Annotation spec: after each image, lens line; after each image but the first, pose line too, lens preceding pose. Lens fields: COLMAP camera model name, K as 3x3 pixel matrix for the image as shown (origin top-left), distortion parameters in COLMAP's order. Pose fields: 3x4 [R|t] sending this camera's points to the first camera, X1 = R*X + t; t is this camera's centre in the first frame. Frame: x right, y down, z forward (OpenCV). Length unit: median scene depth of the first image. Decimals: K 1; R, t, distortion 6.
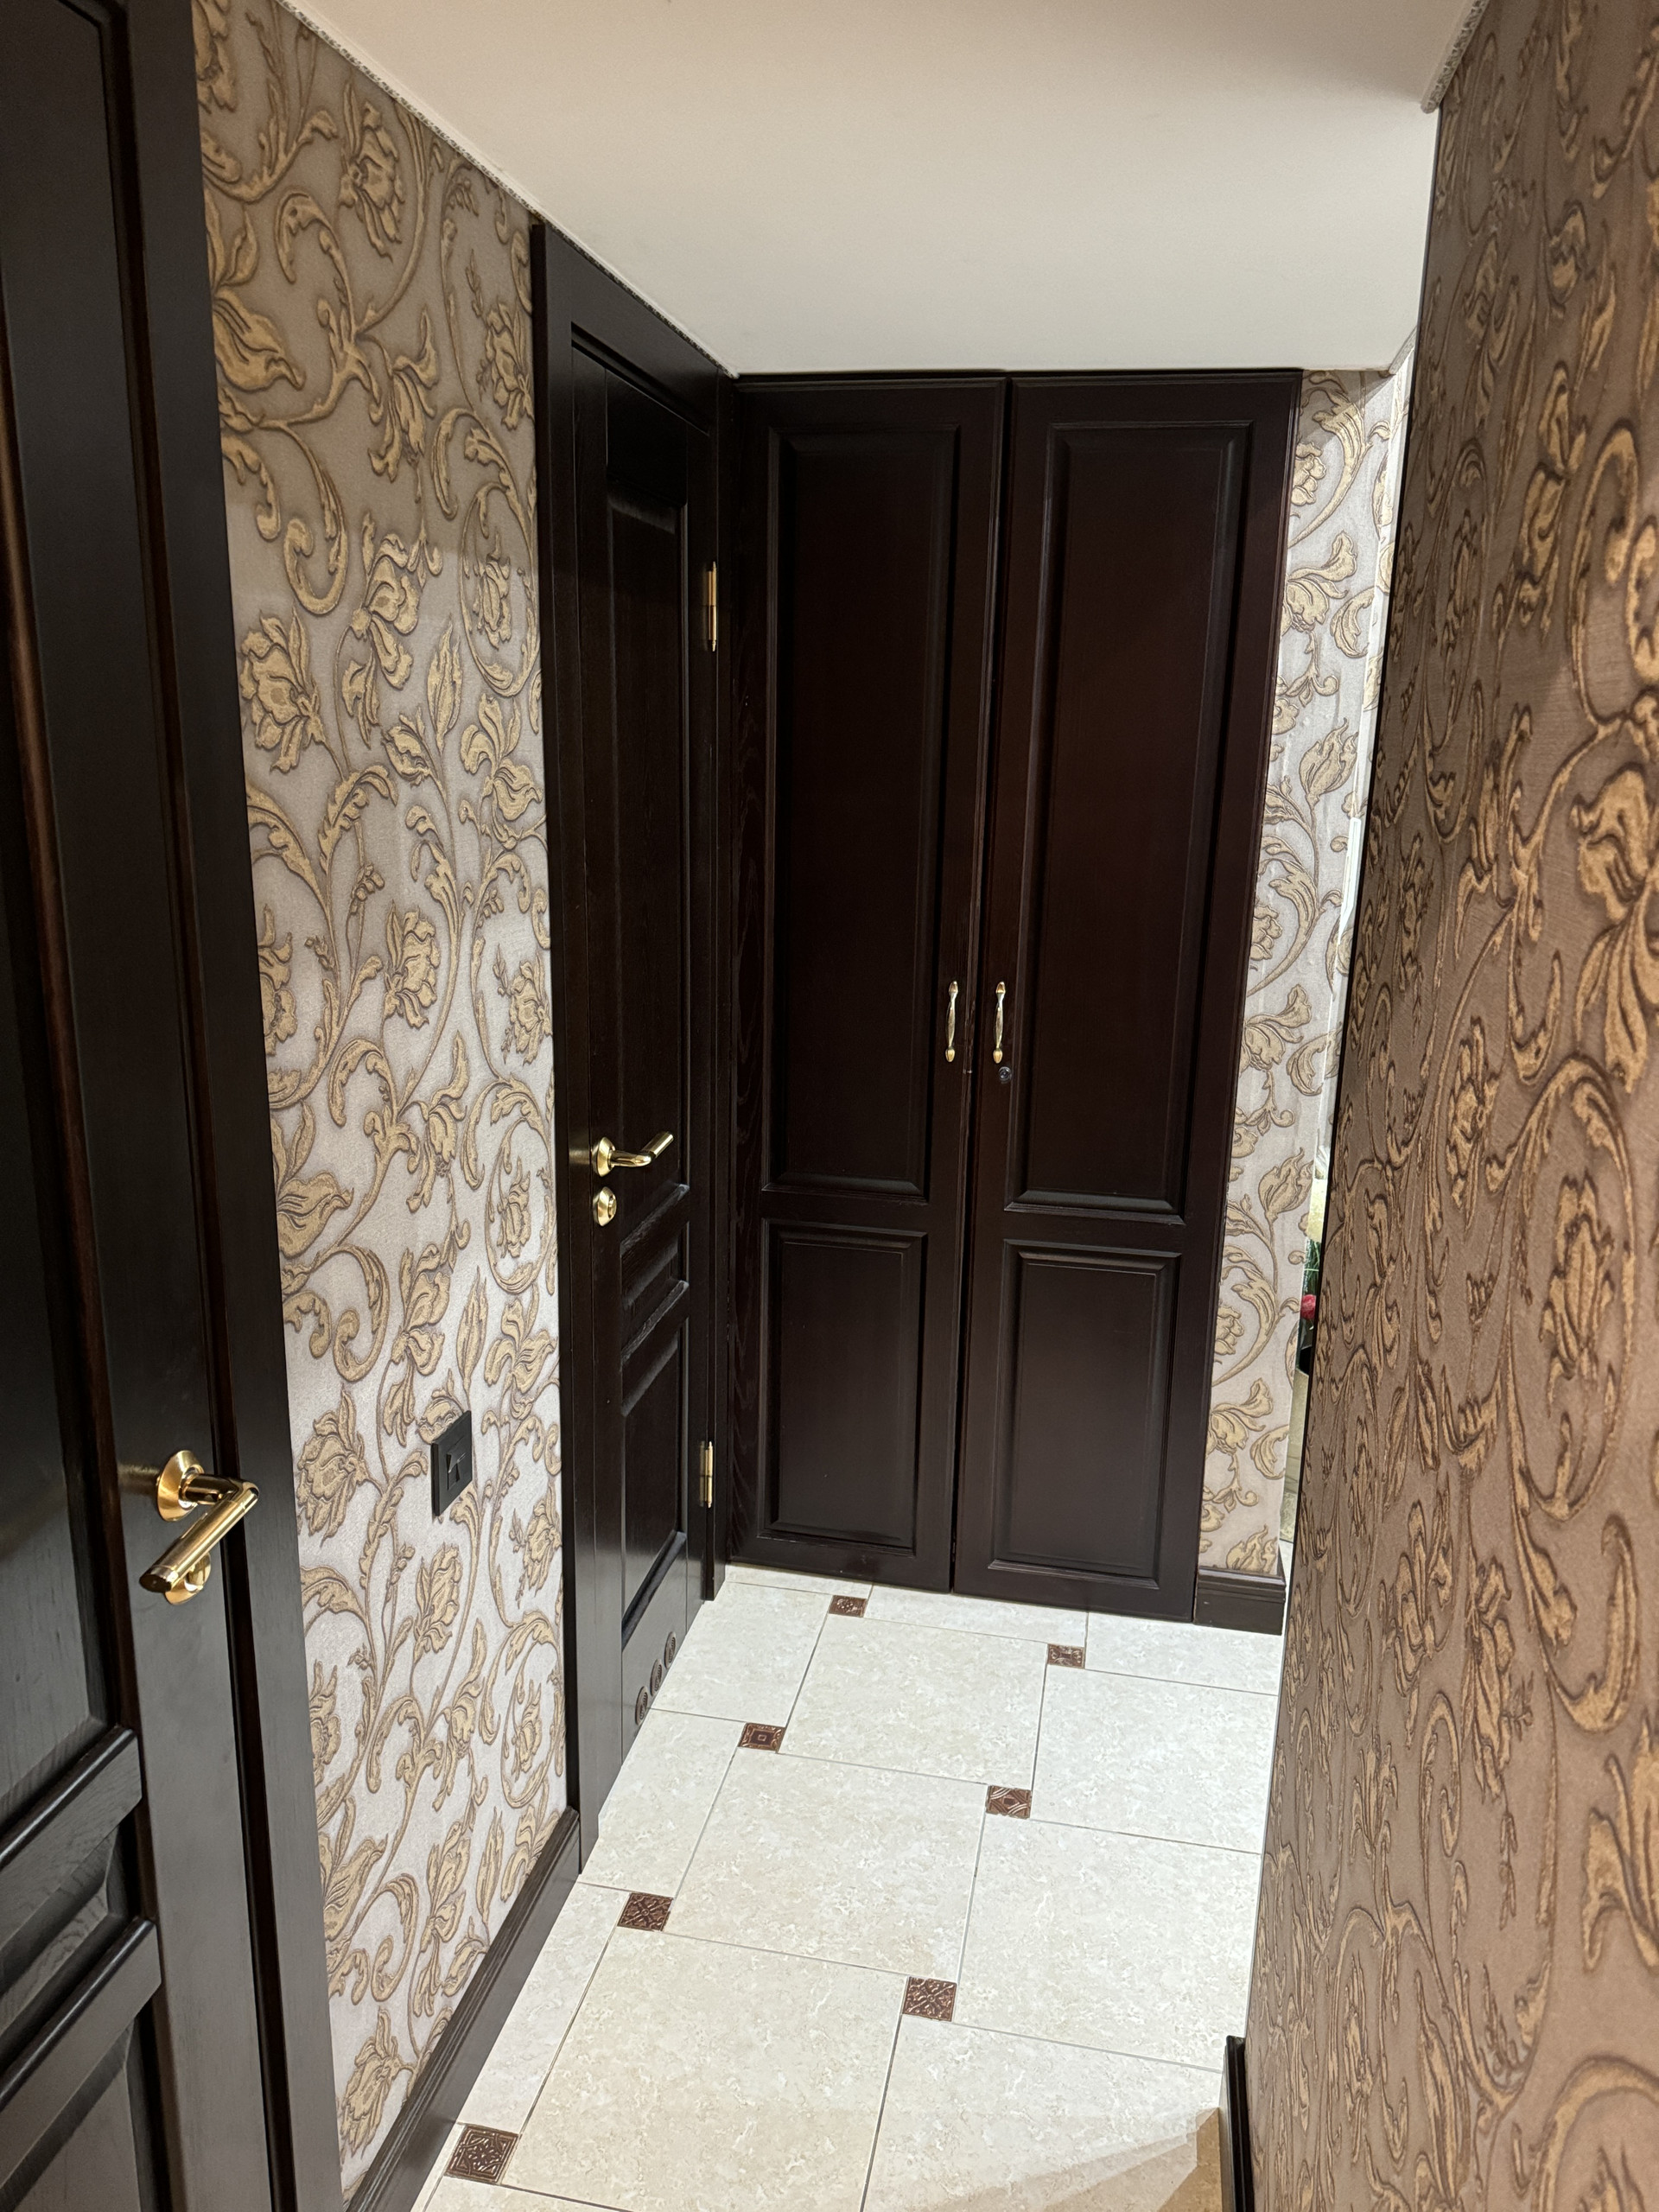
lens RADIAL K [[1553.8, 0, 826.3], [0, 1553.8, 1116.0], [0, 0, 1]] dist [0.055687, -0.069192]
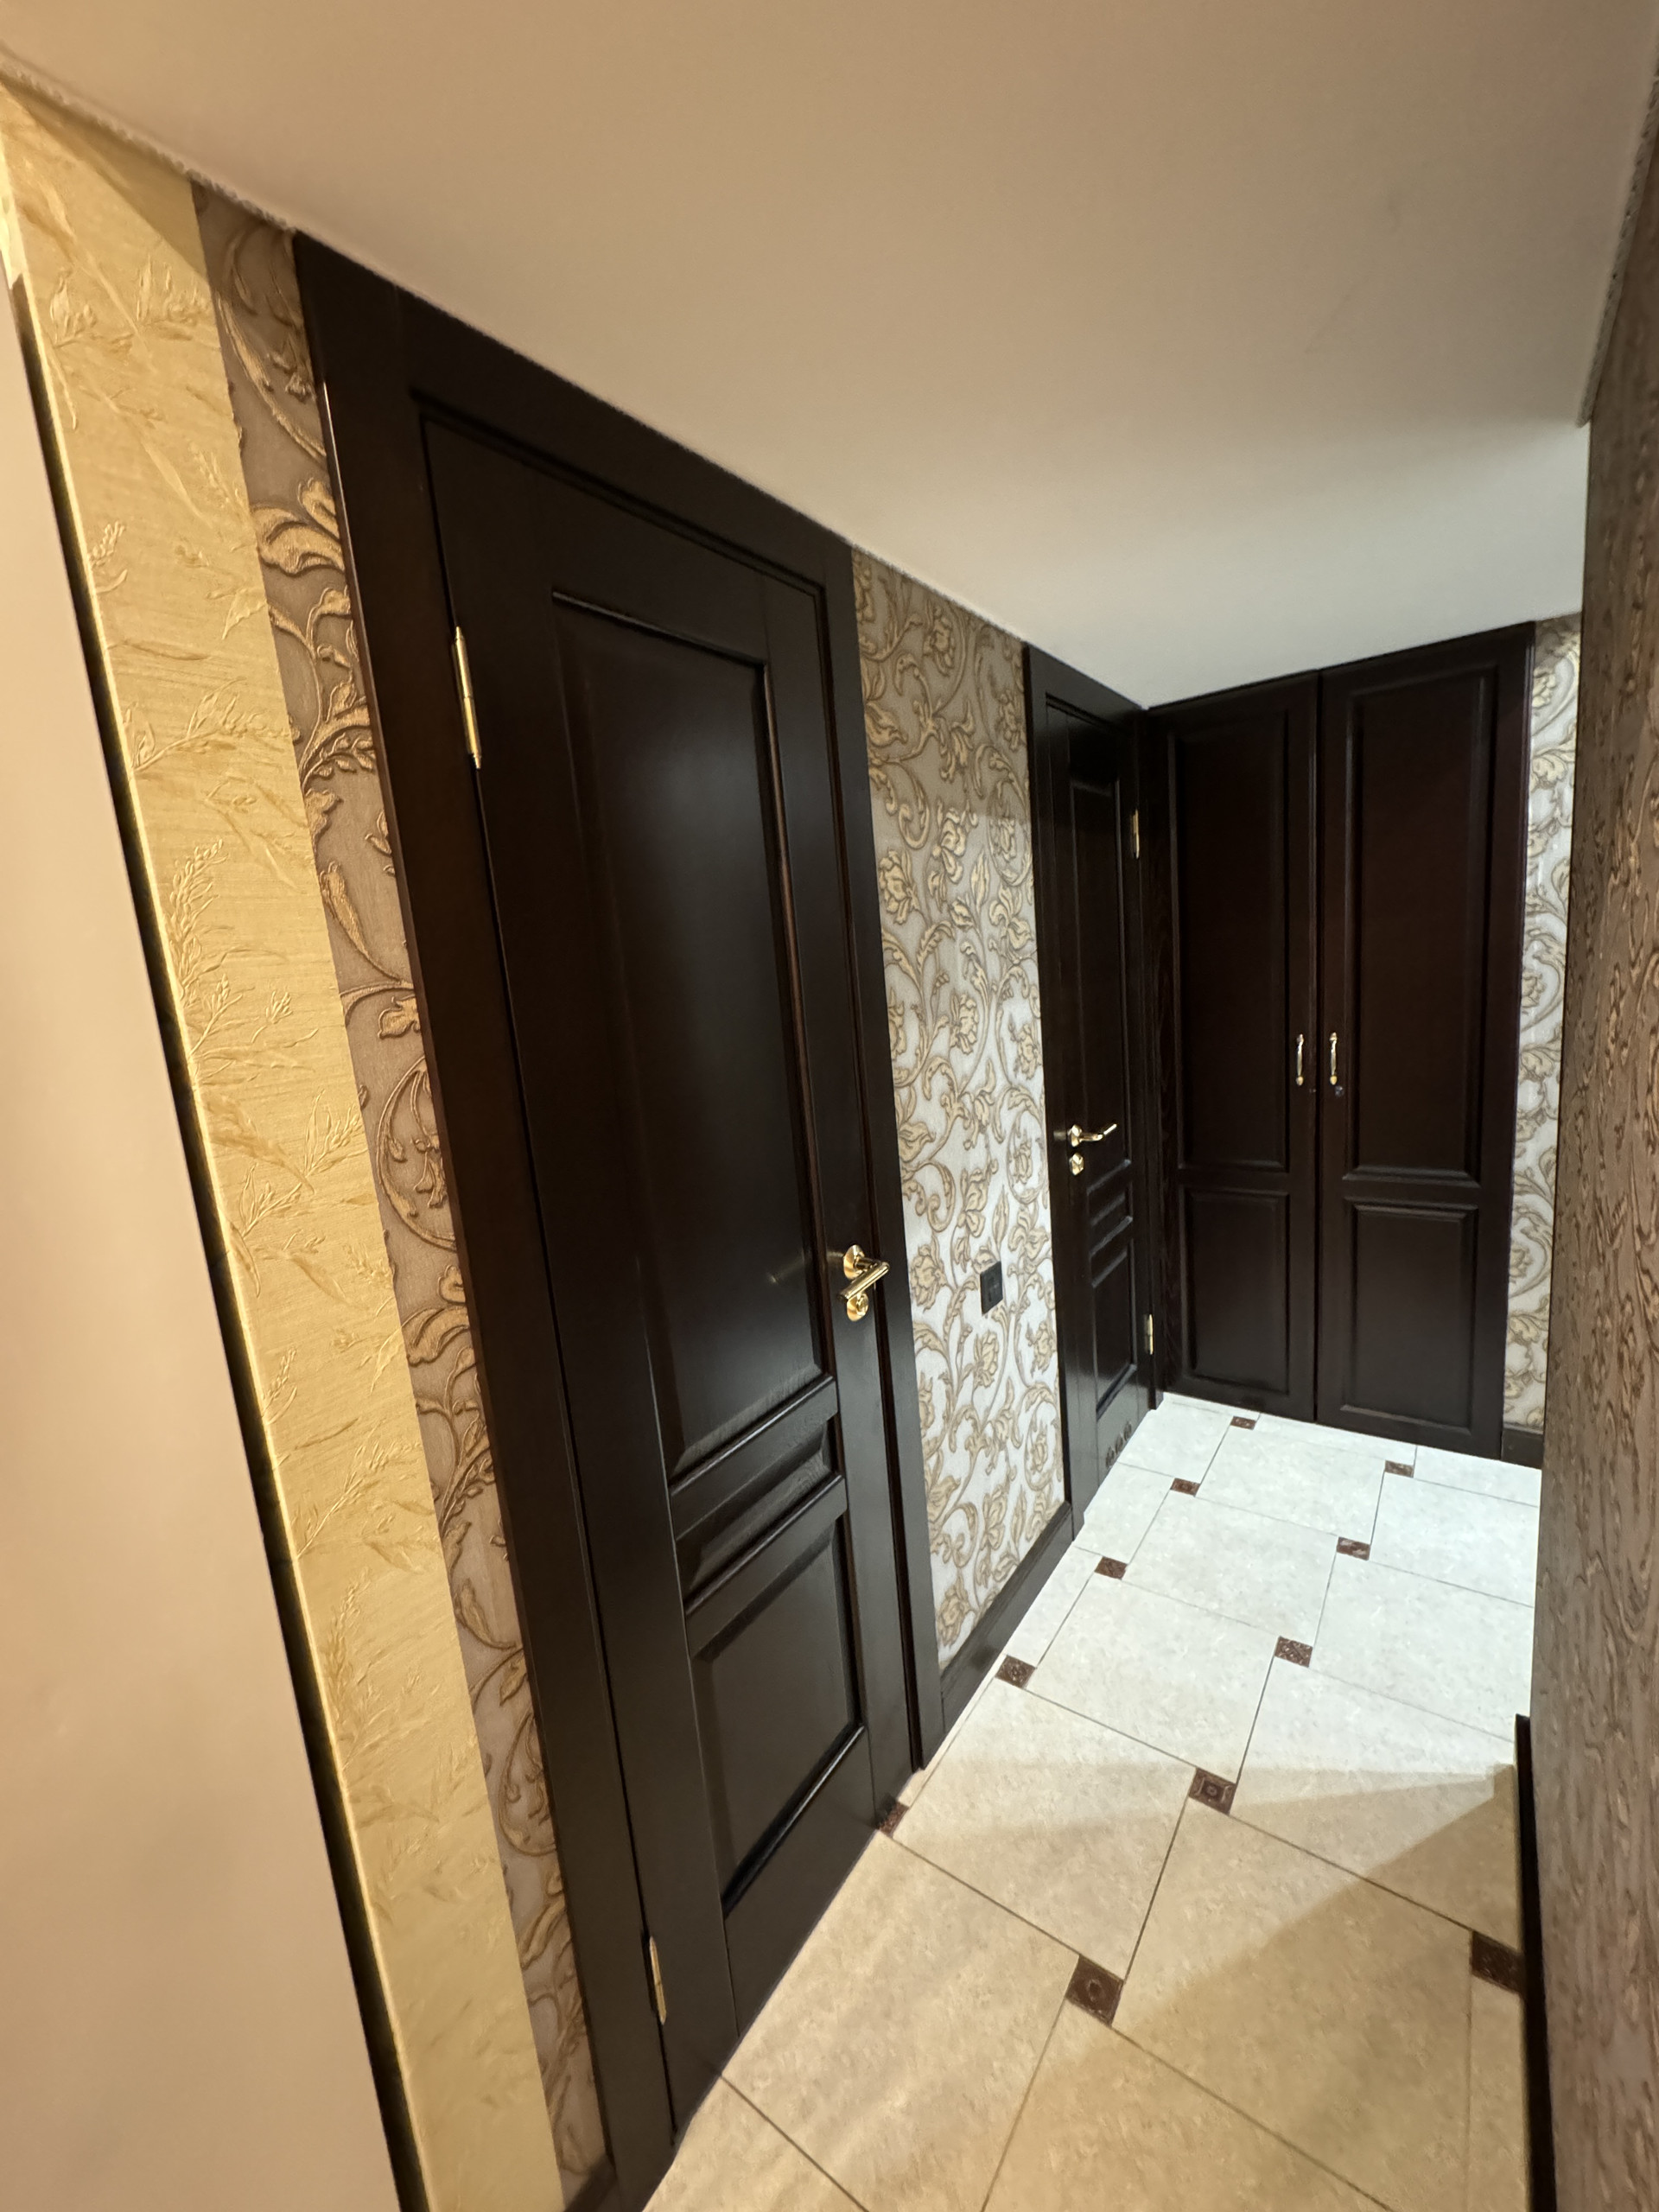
lens RADIAL K [[879.6, 0, 833.1], [0, 879.6, 1105.5], [0, 0, 1]] dist [-0.001016, 0.000261]
pose [[0.904744, -0.031277, -0.424807, 0.046960], [0.002885, 0.997728, -0.067315, 0.075767], [0.425947, 0.059677, 0.902778, -0.056527]]
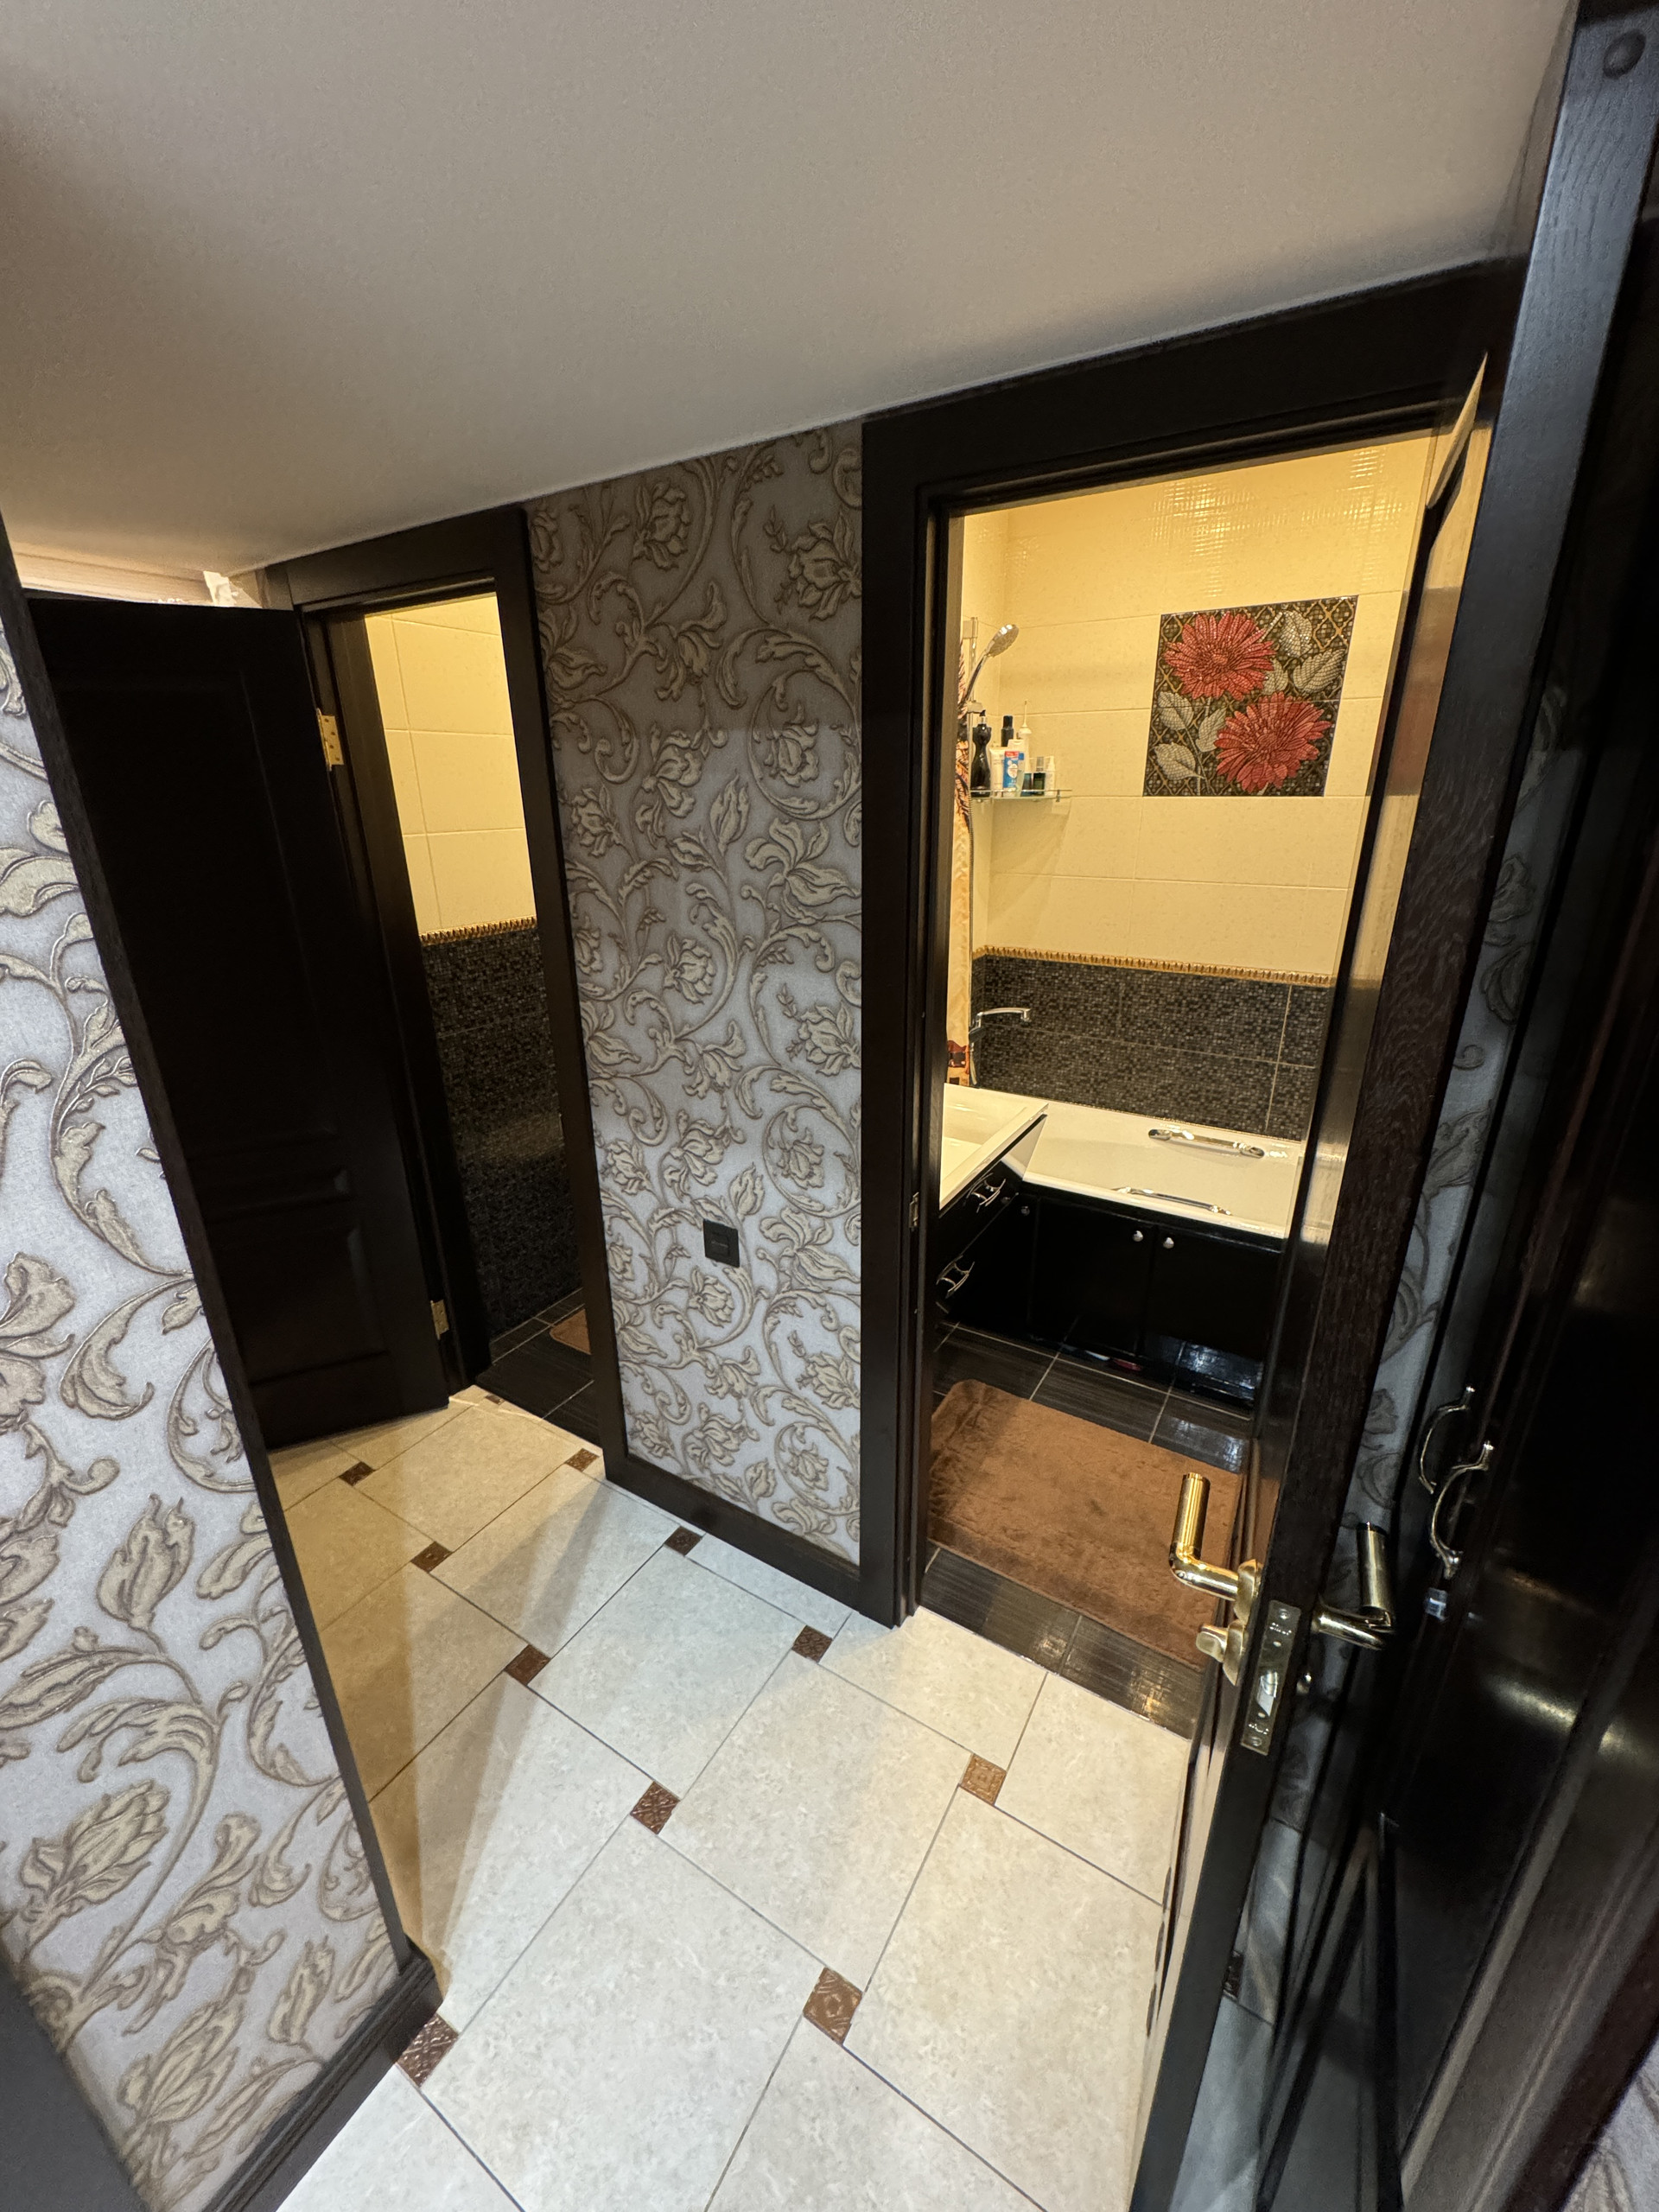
lens RADIAL K [[879.6, 0, 833.4], [0, 879.6, 1106.7], [0, 0, 1]] dist [-0.001016, 0.000261]
pose [[-0.337913, 0.305473, -0.890225, 0.602955], [-0.226107, 0.891815, 0.391844, -0.366131], [0.913614, 0.333696, -0.232286, 1.338342]]
